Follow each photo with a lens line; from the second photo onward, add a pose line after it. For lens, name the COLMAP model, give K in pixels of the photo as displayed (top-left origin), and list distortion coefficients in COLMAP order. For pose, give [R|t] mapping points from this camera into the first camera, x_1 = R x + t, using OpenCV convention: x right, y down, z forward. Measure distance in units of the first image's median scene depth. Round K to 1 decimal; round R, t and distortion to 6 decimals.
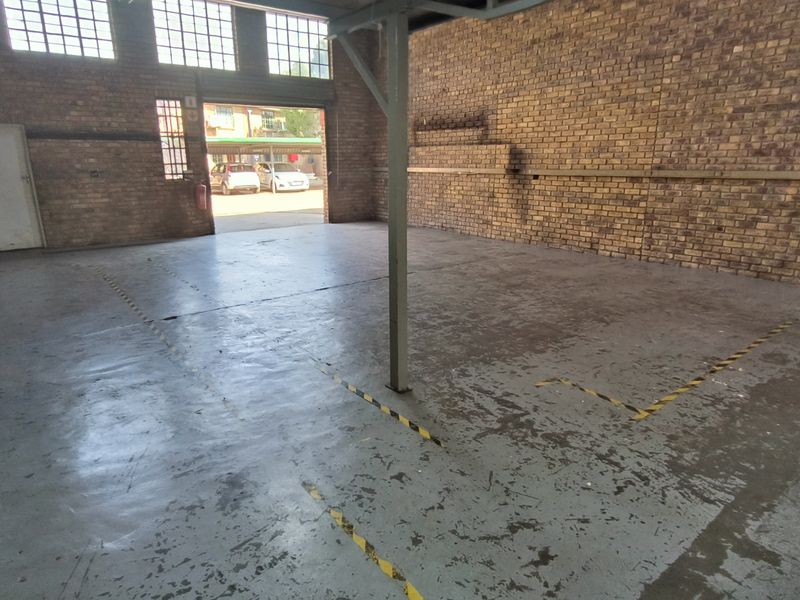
lens RADIAL K [[499.8, 0, 400.0], [0, 499.8, 300.0], [0, 0, 1]] dist [0.009524, 0.000667]
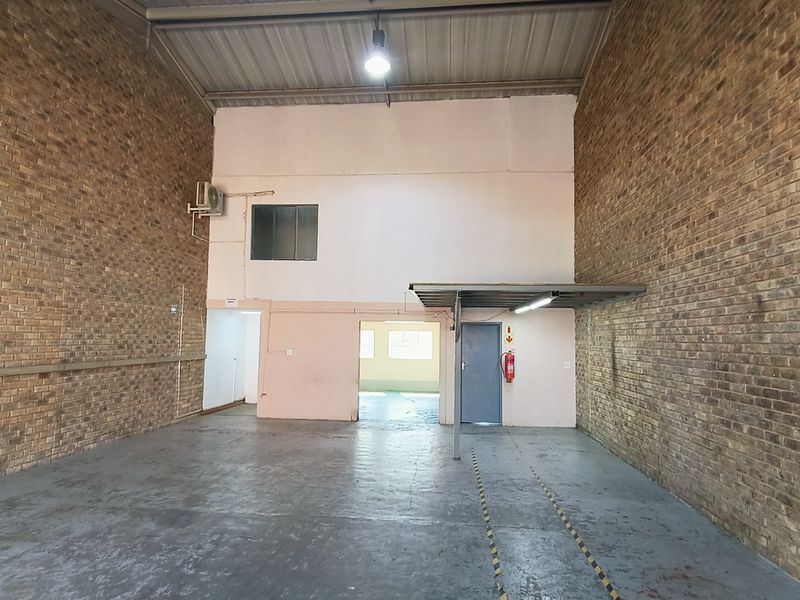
lens RADIAL K [[499.8, 0, 400.0], [0, 499.8, 300.0], [0, 0, 1]] dist [0.009524, 0.000667]
pose [[-0.723636, 0.050678, 0.688319, -0.519291], [0.180599, 0.976456, 0.117973, -0.303107], [-0.666135, 0.209680, -0.715751, 0.994500]]
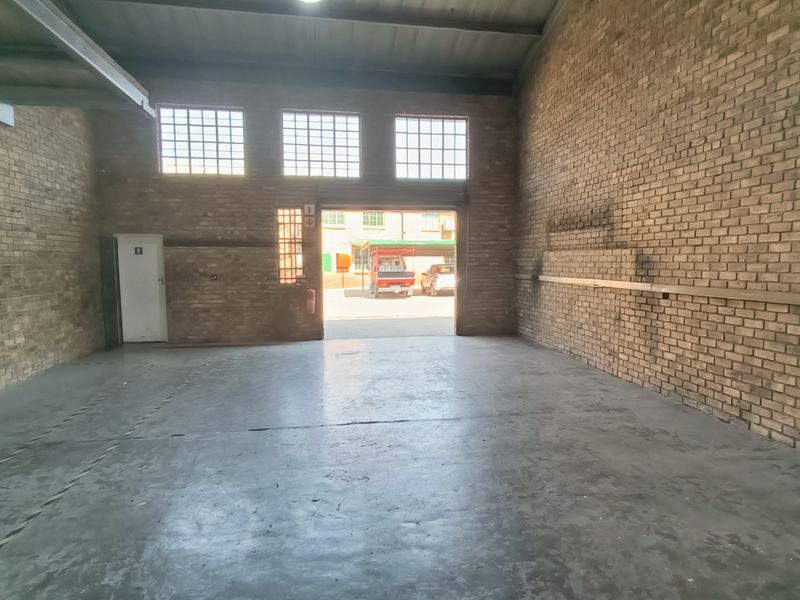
lens RADIAL K [[514.4, 0, 424.3], [0, 514.4, 305.8], [0, 0, 1]] dist [0.003758, -0.000367]
pose [[0.887809, 0.047307, -0.457774, 0.297954], [-0.130521, 0.979743, -0.151884, -0.084456], [0.441316, 0.194593, 0.875999, 0.252818]]
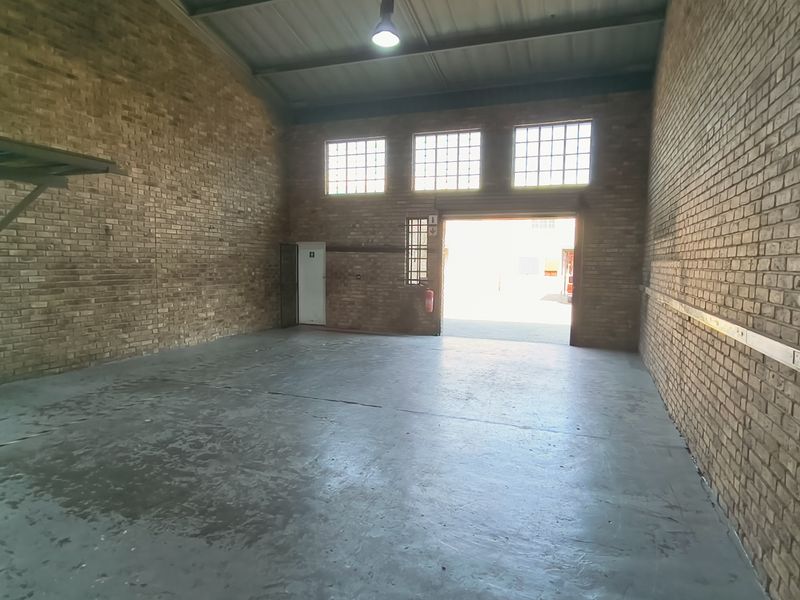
lens RADIAL K [[492.5, 0, 402.8], [0, 492.5, 311.0], [0, 0, 1]] dist [-0.007030, 0.000312]
pose [[0.522980, 0.104276, -0.845943, 0.565646], [-0.254073, 0.966440, -0.037945, -0.146710], [0.813597, 0.234776, 0.531922, 0.433987]]
